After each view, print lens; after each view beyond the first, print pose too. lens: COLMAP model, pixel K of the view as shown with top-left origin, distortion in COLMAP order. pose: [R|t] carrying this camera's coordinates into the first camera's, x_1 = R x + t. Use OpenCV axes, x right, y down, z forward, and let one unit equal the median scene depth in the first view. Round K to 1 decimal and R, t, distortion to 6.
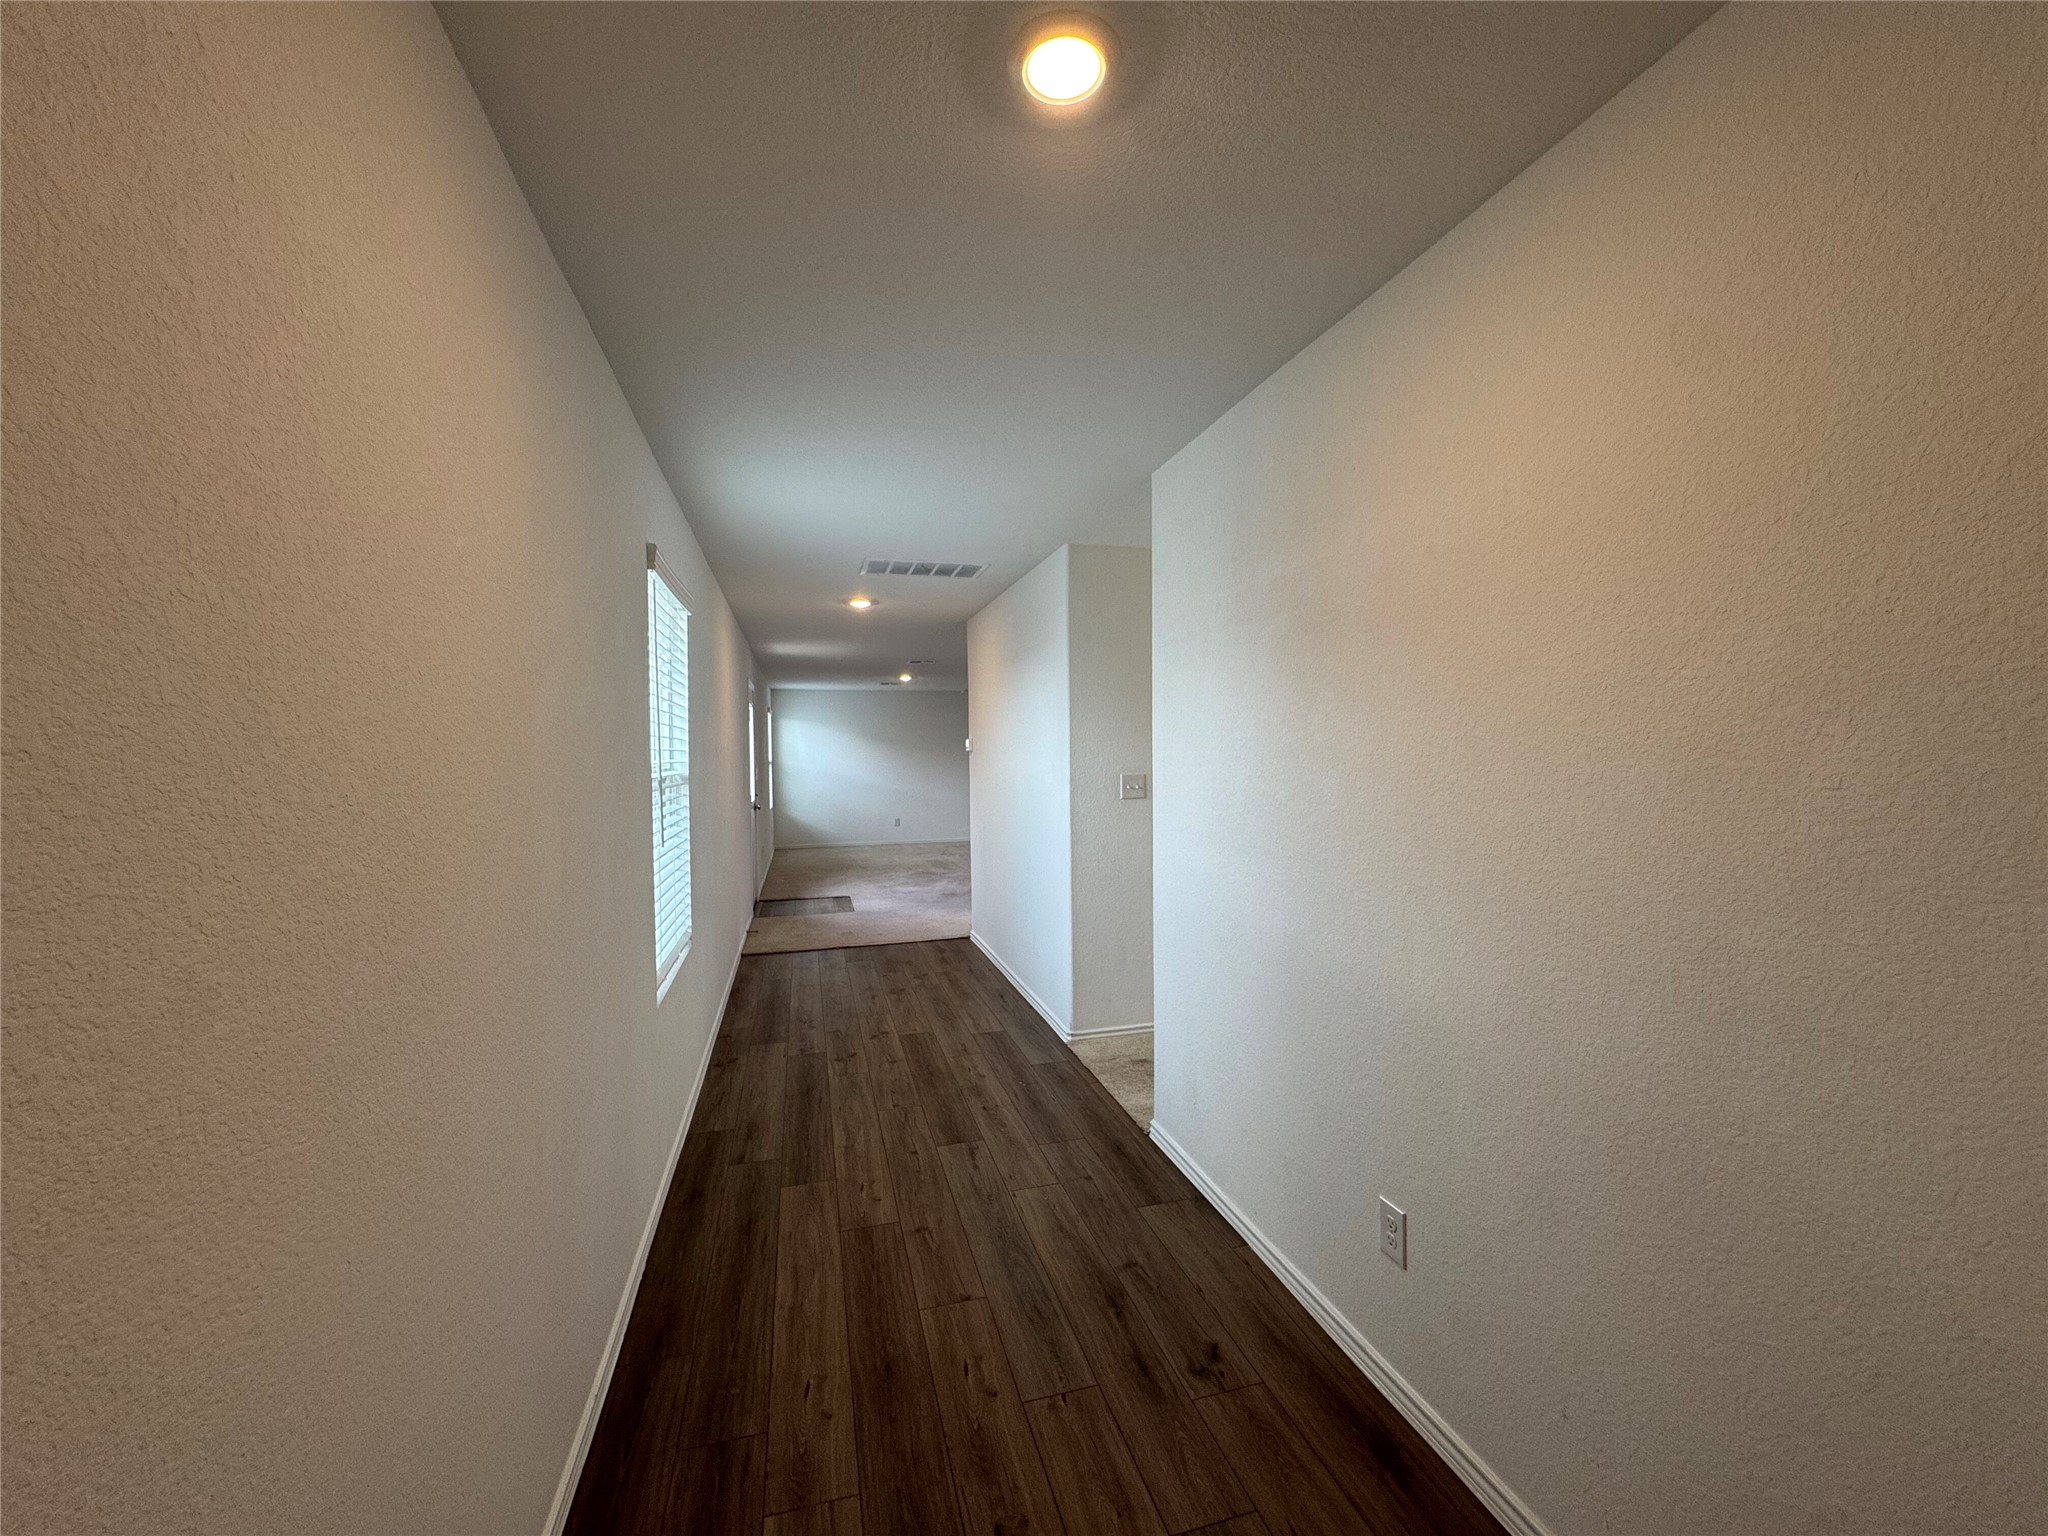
lens RADIAL K [[825.5, 0, 1024.0], [0, 825.5, 768.0], [0, 0, 1]] dist [-0.010386, 0.010286]
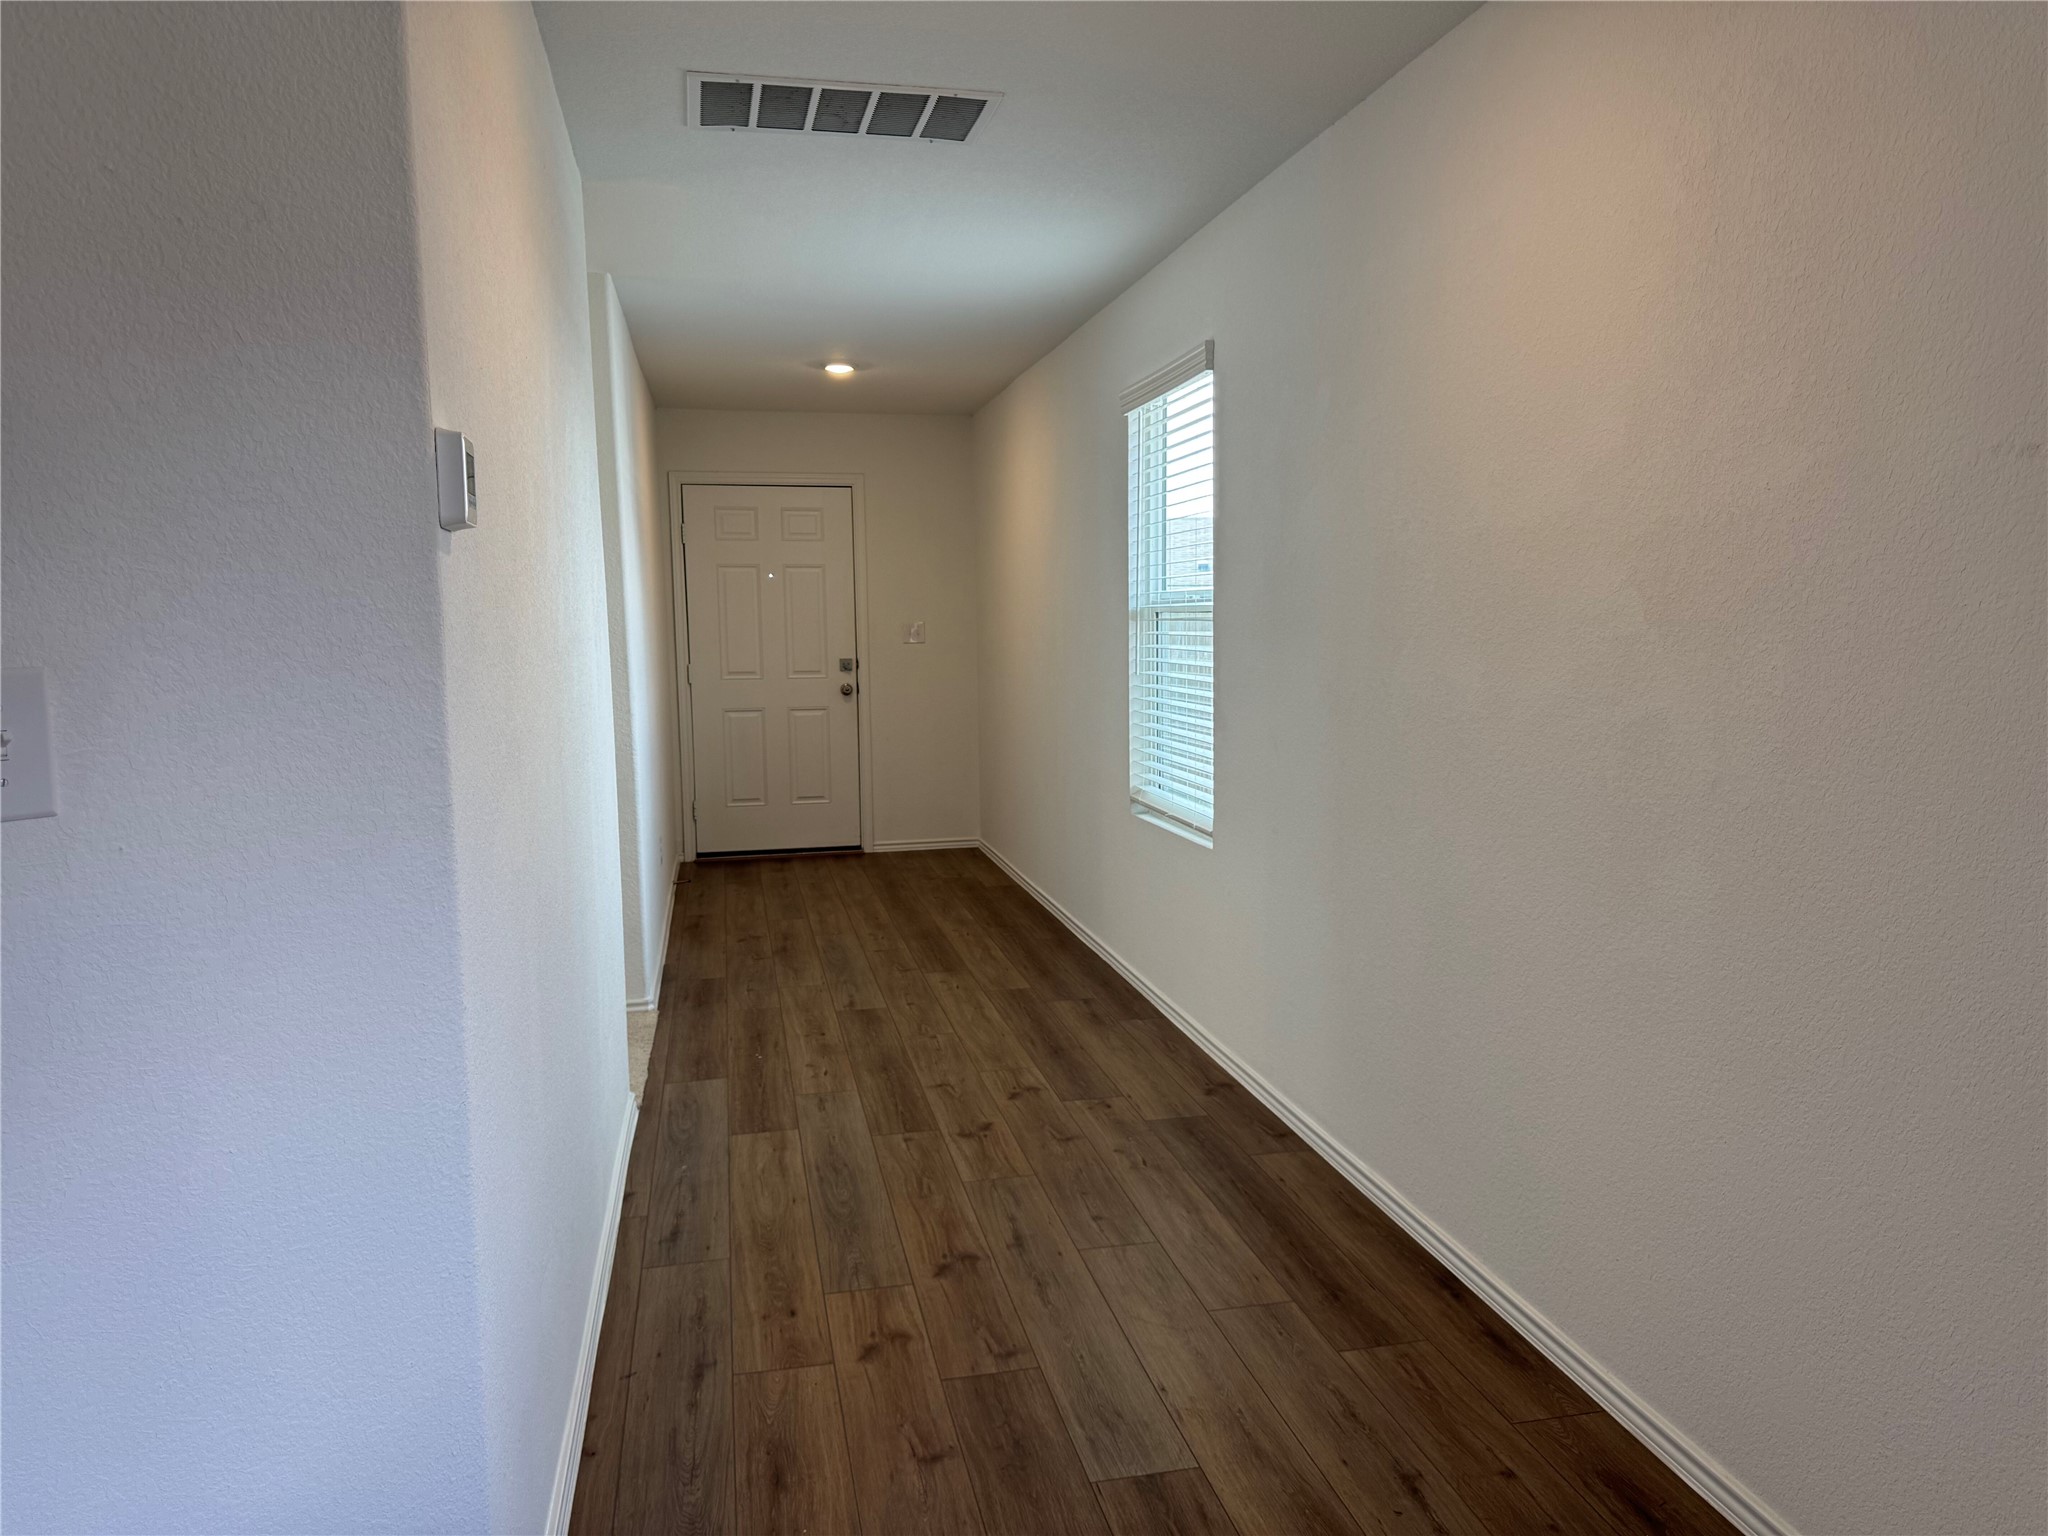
lens RADIAL K [[1415.8, 0, 1024.0], [0, 1415.8, 768.0], [0, 0, 1]] dist [0.002651, 0.000278]
pose [[-0.998156, 0.019060, 0.057636, -0.273904], [0.026197, 0.991720, 0.125719, -0.010569], [-0.054763, 0.126997, -0.990390, 1.940585]]
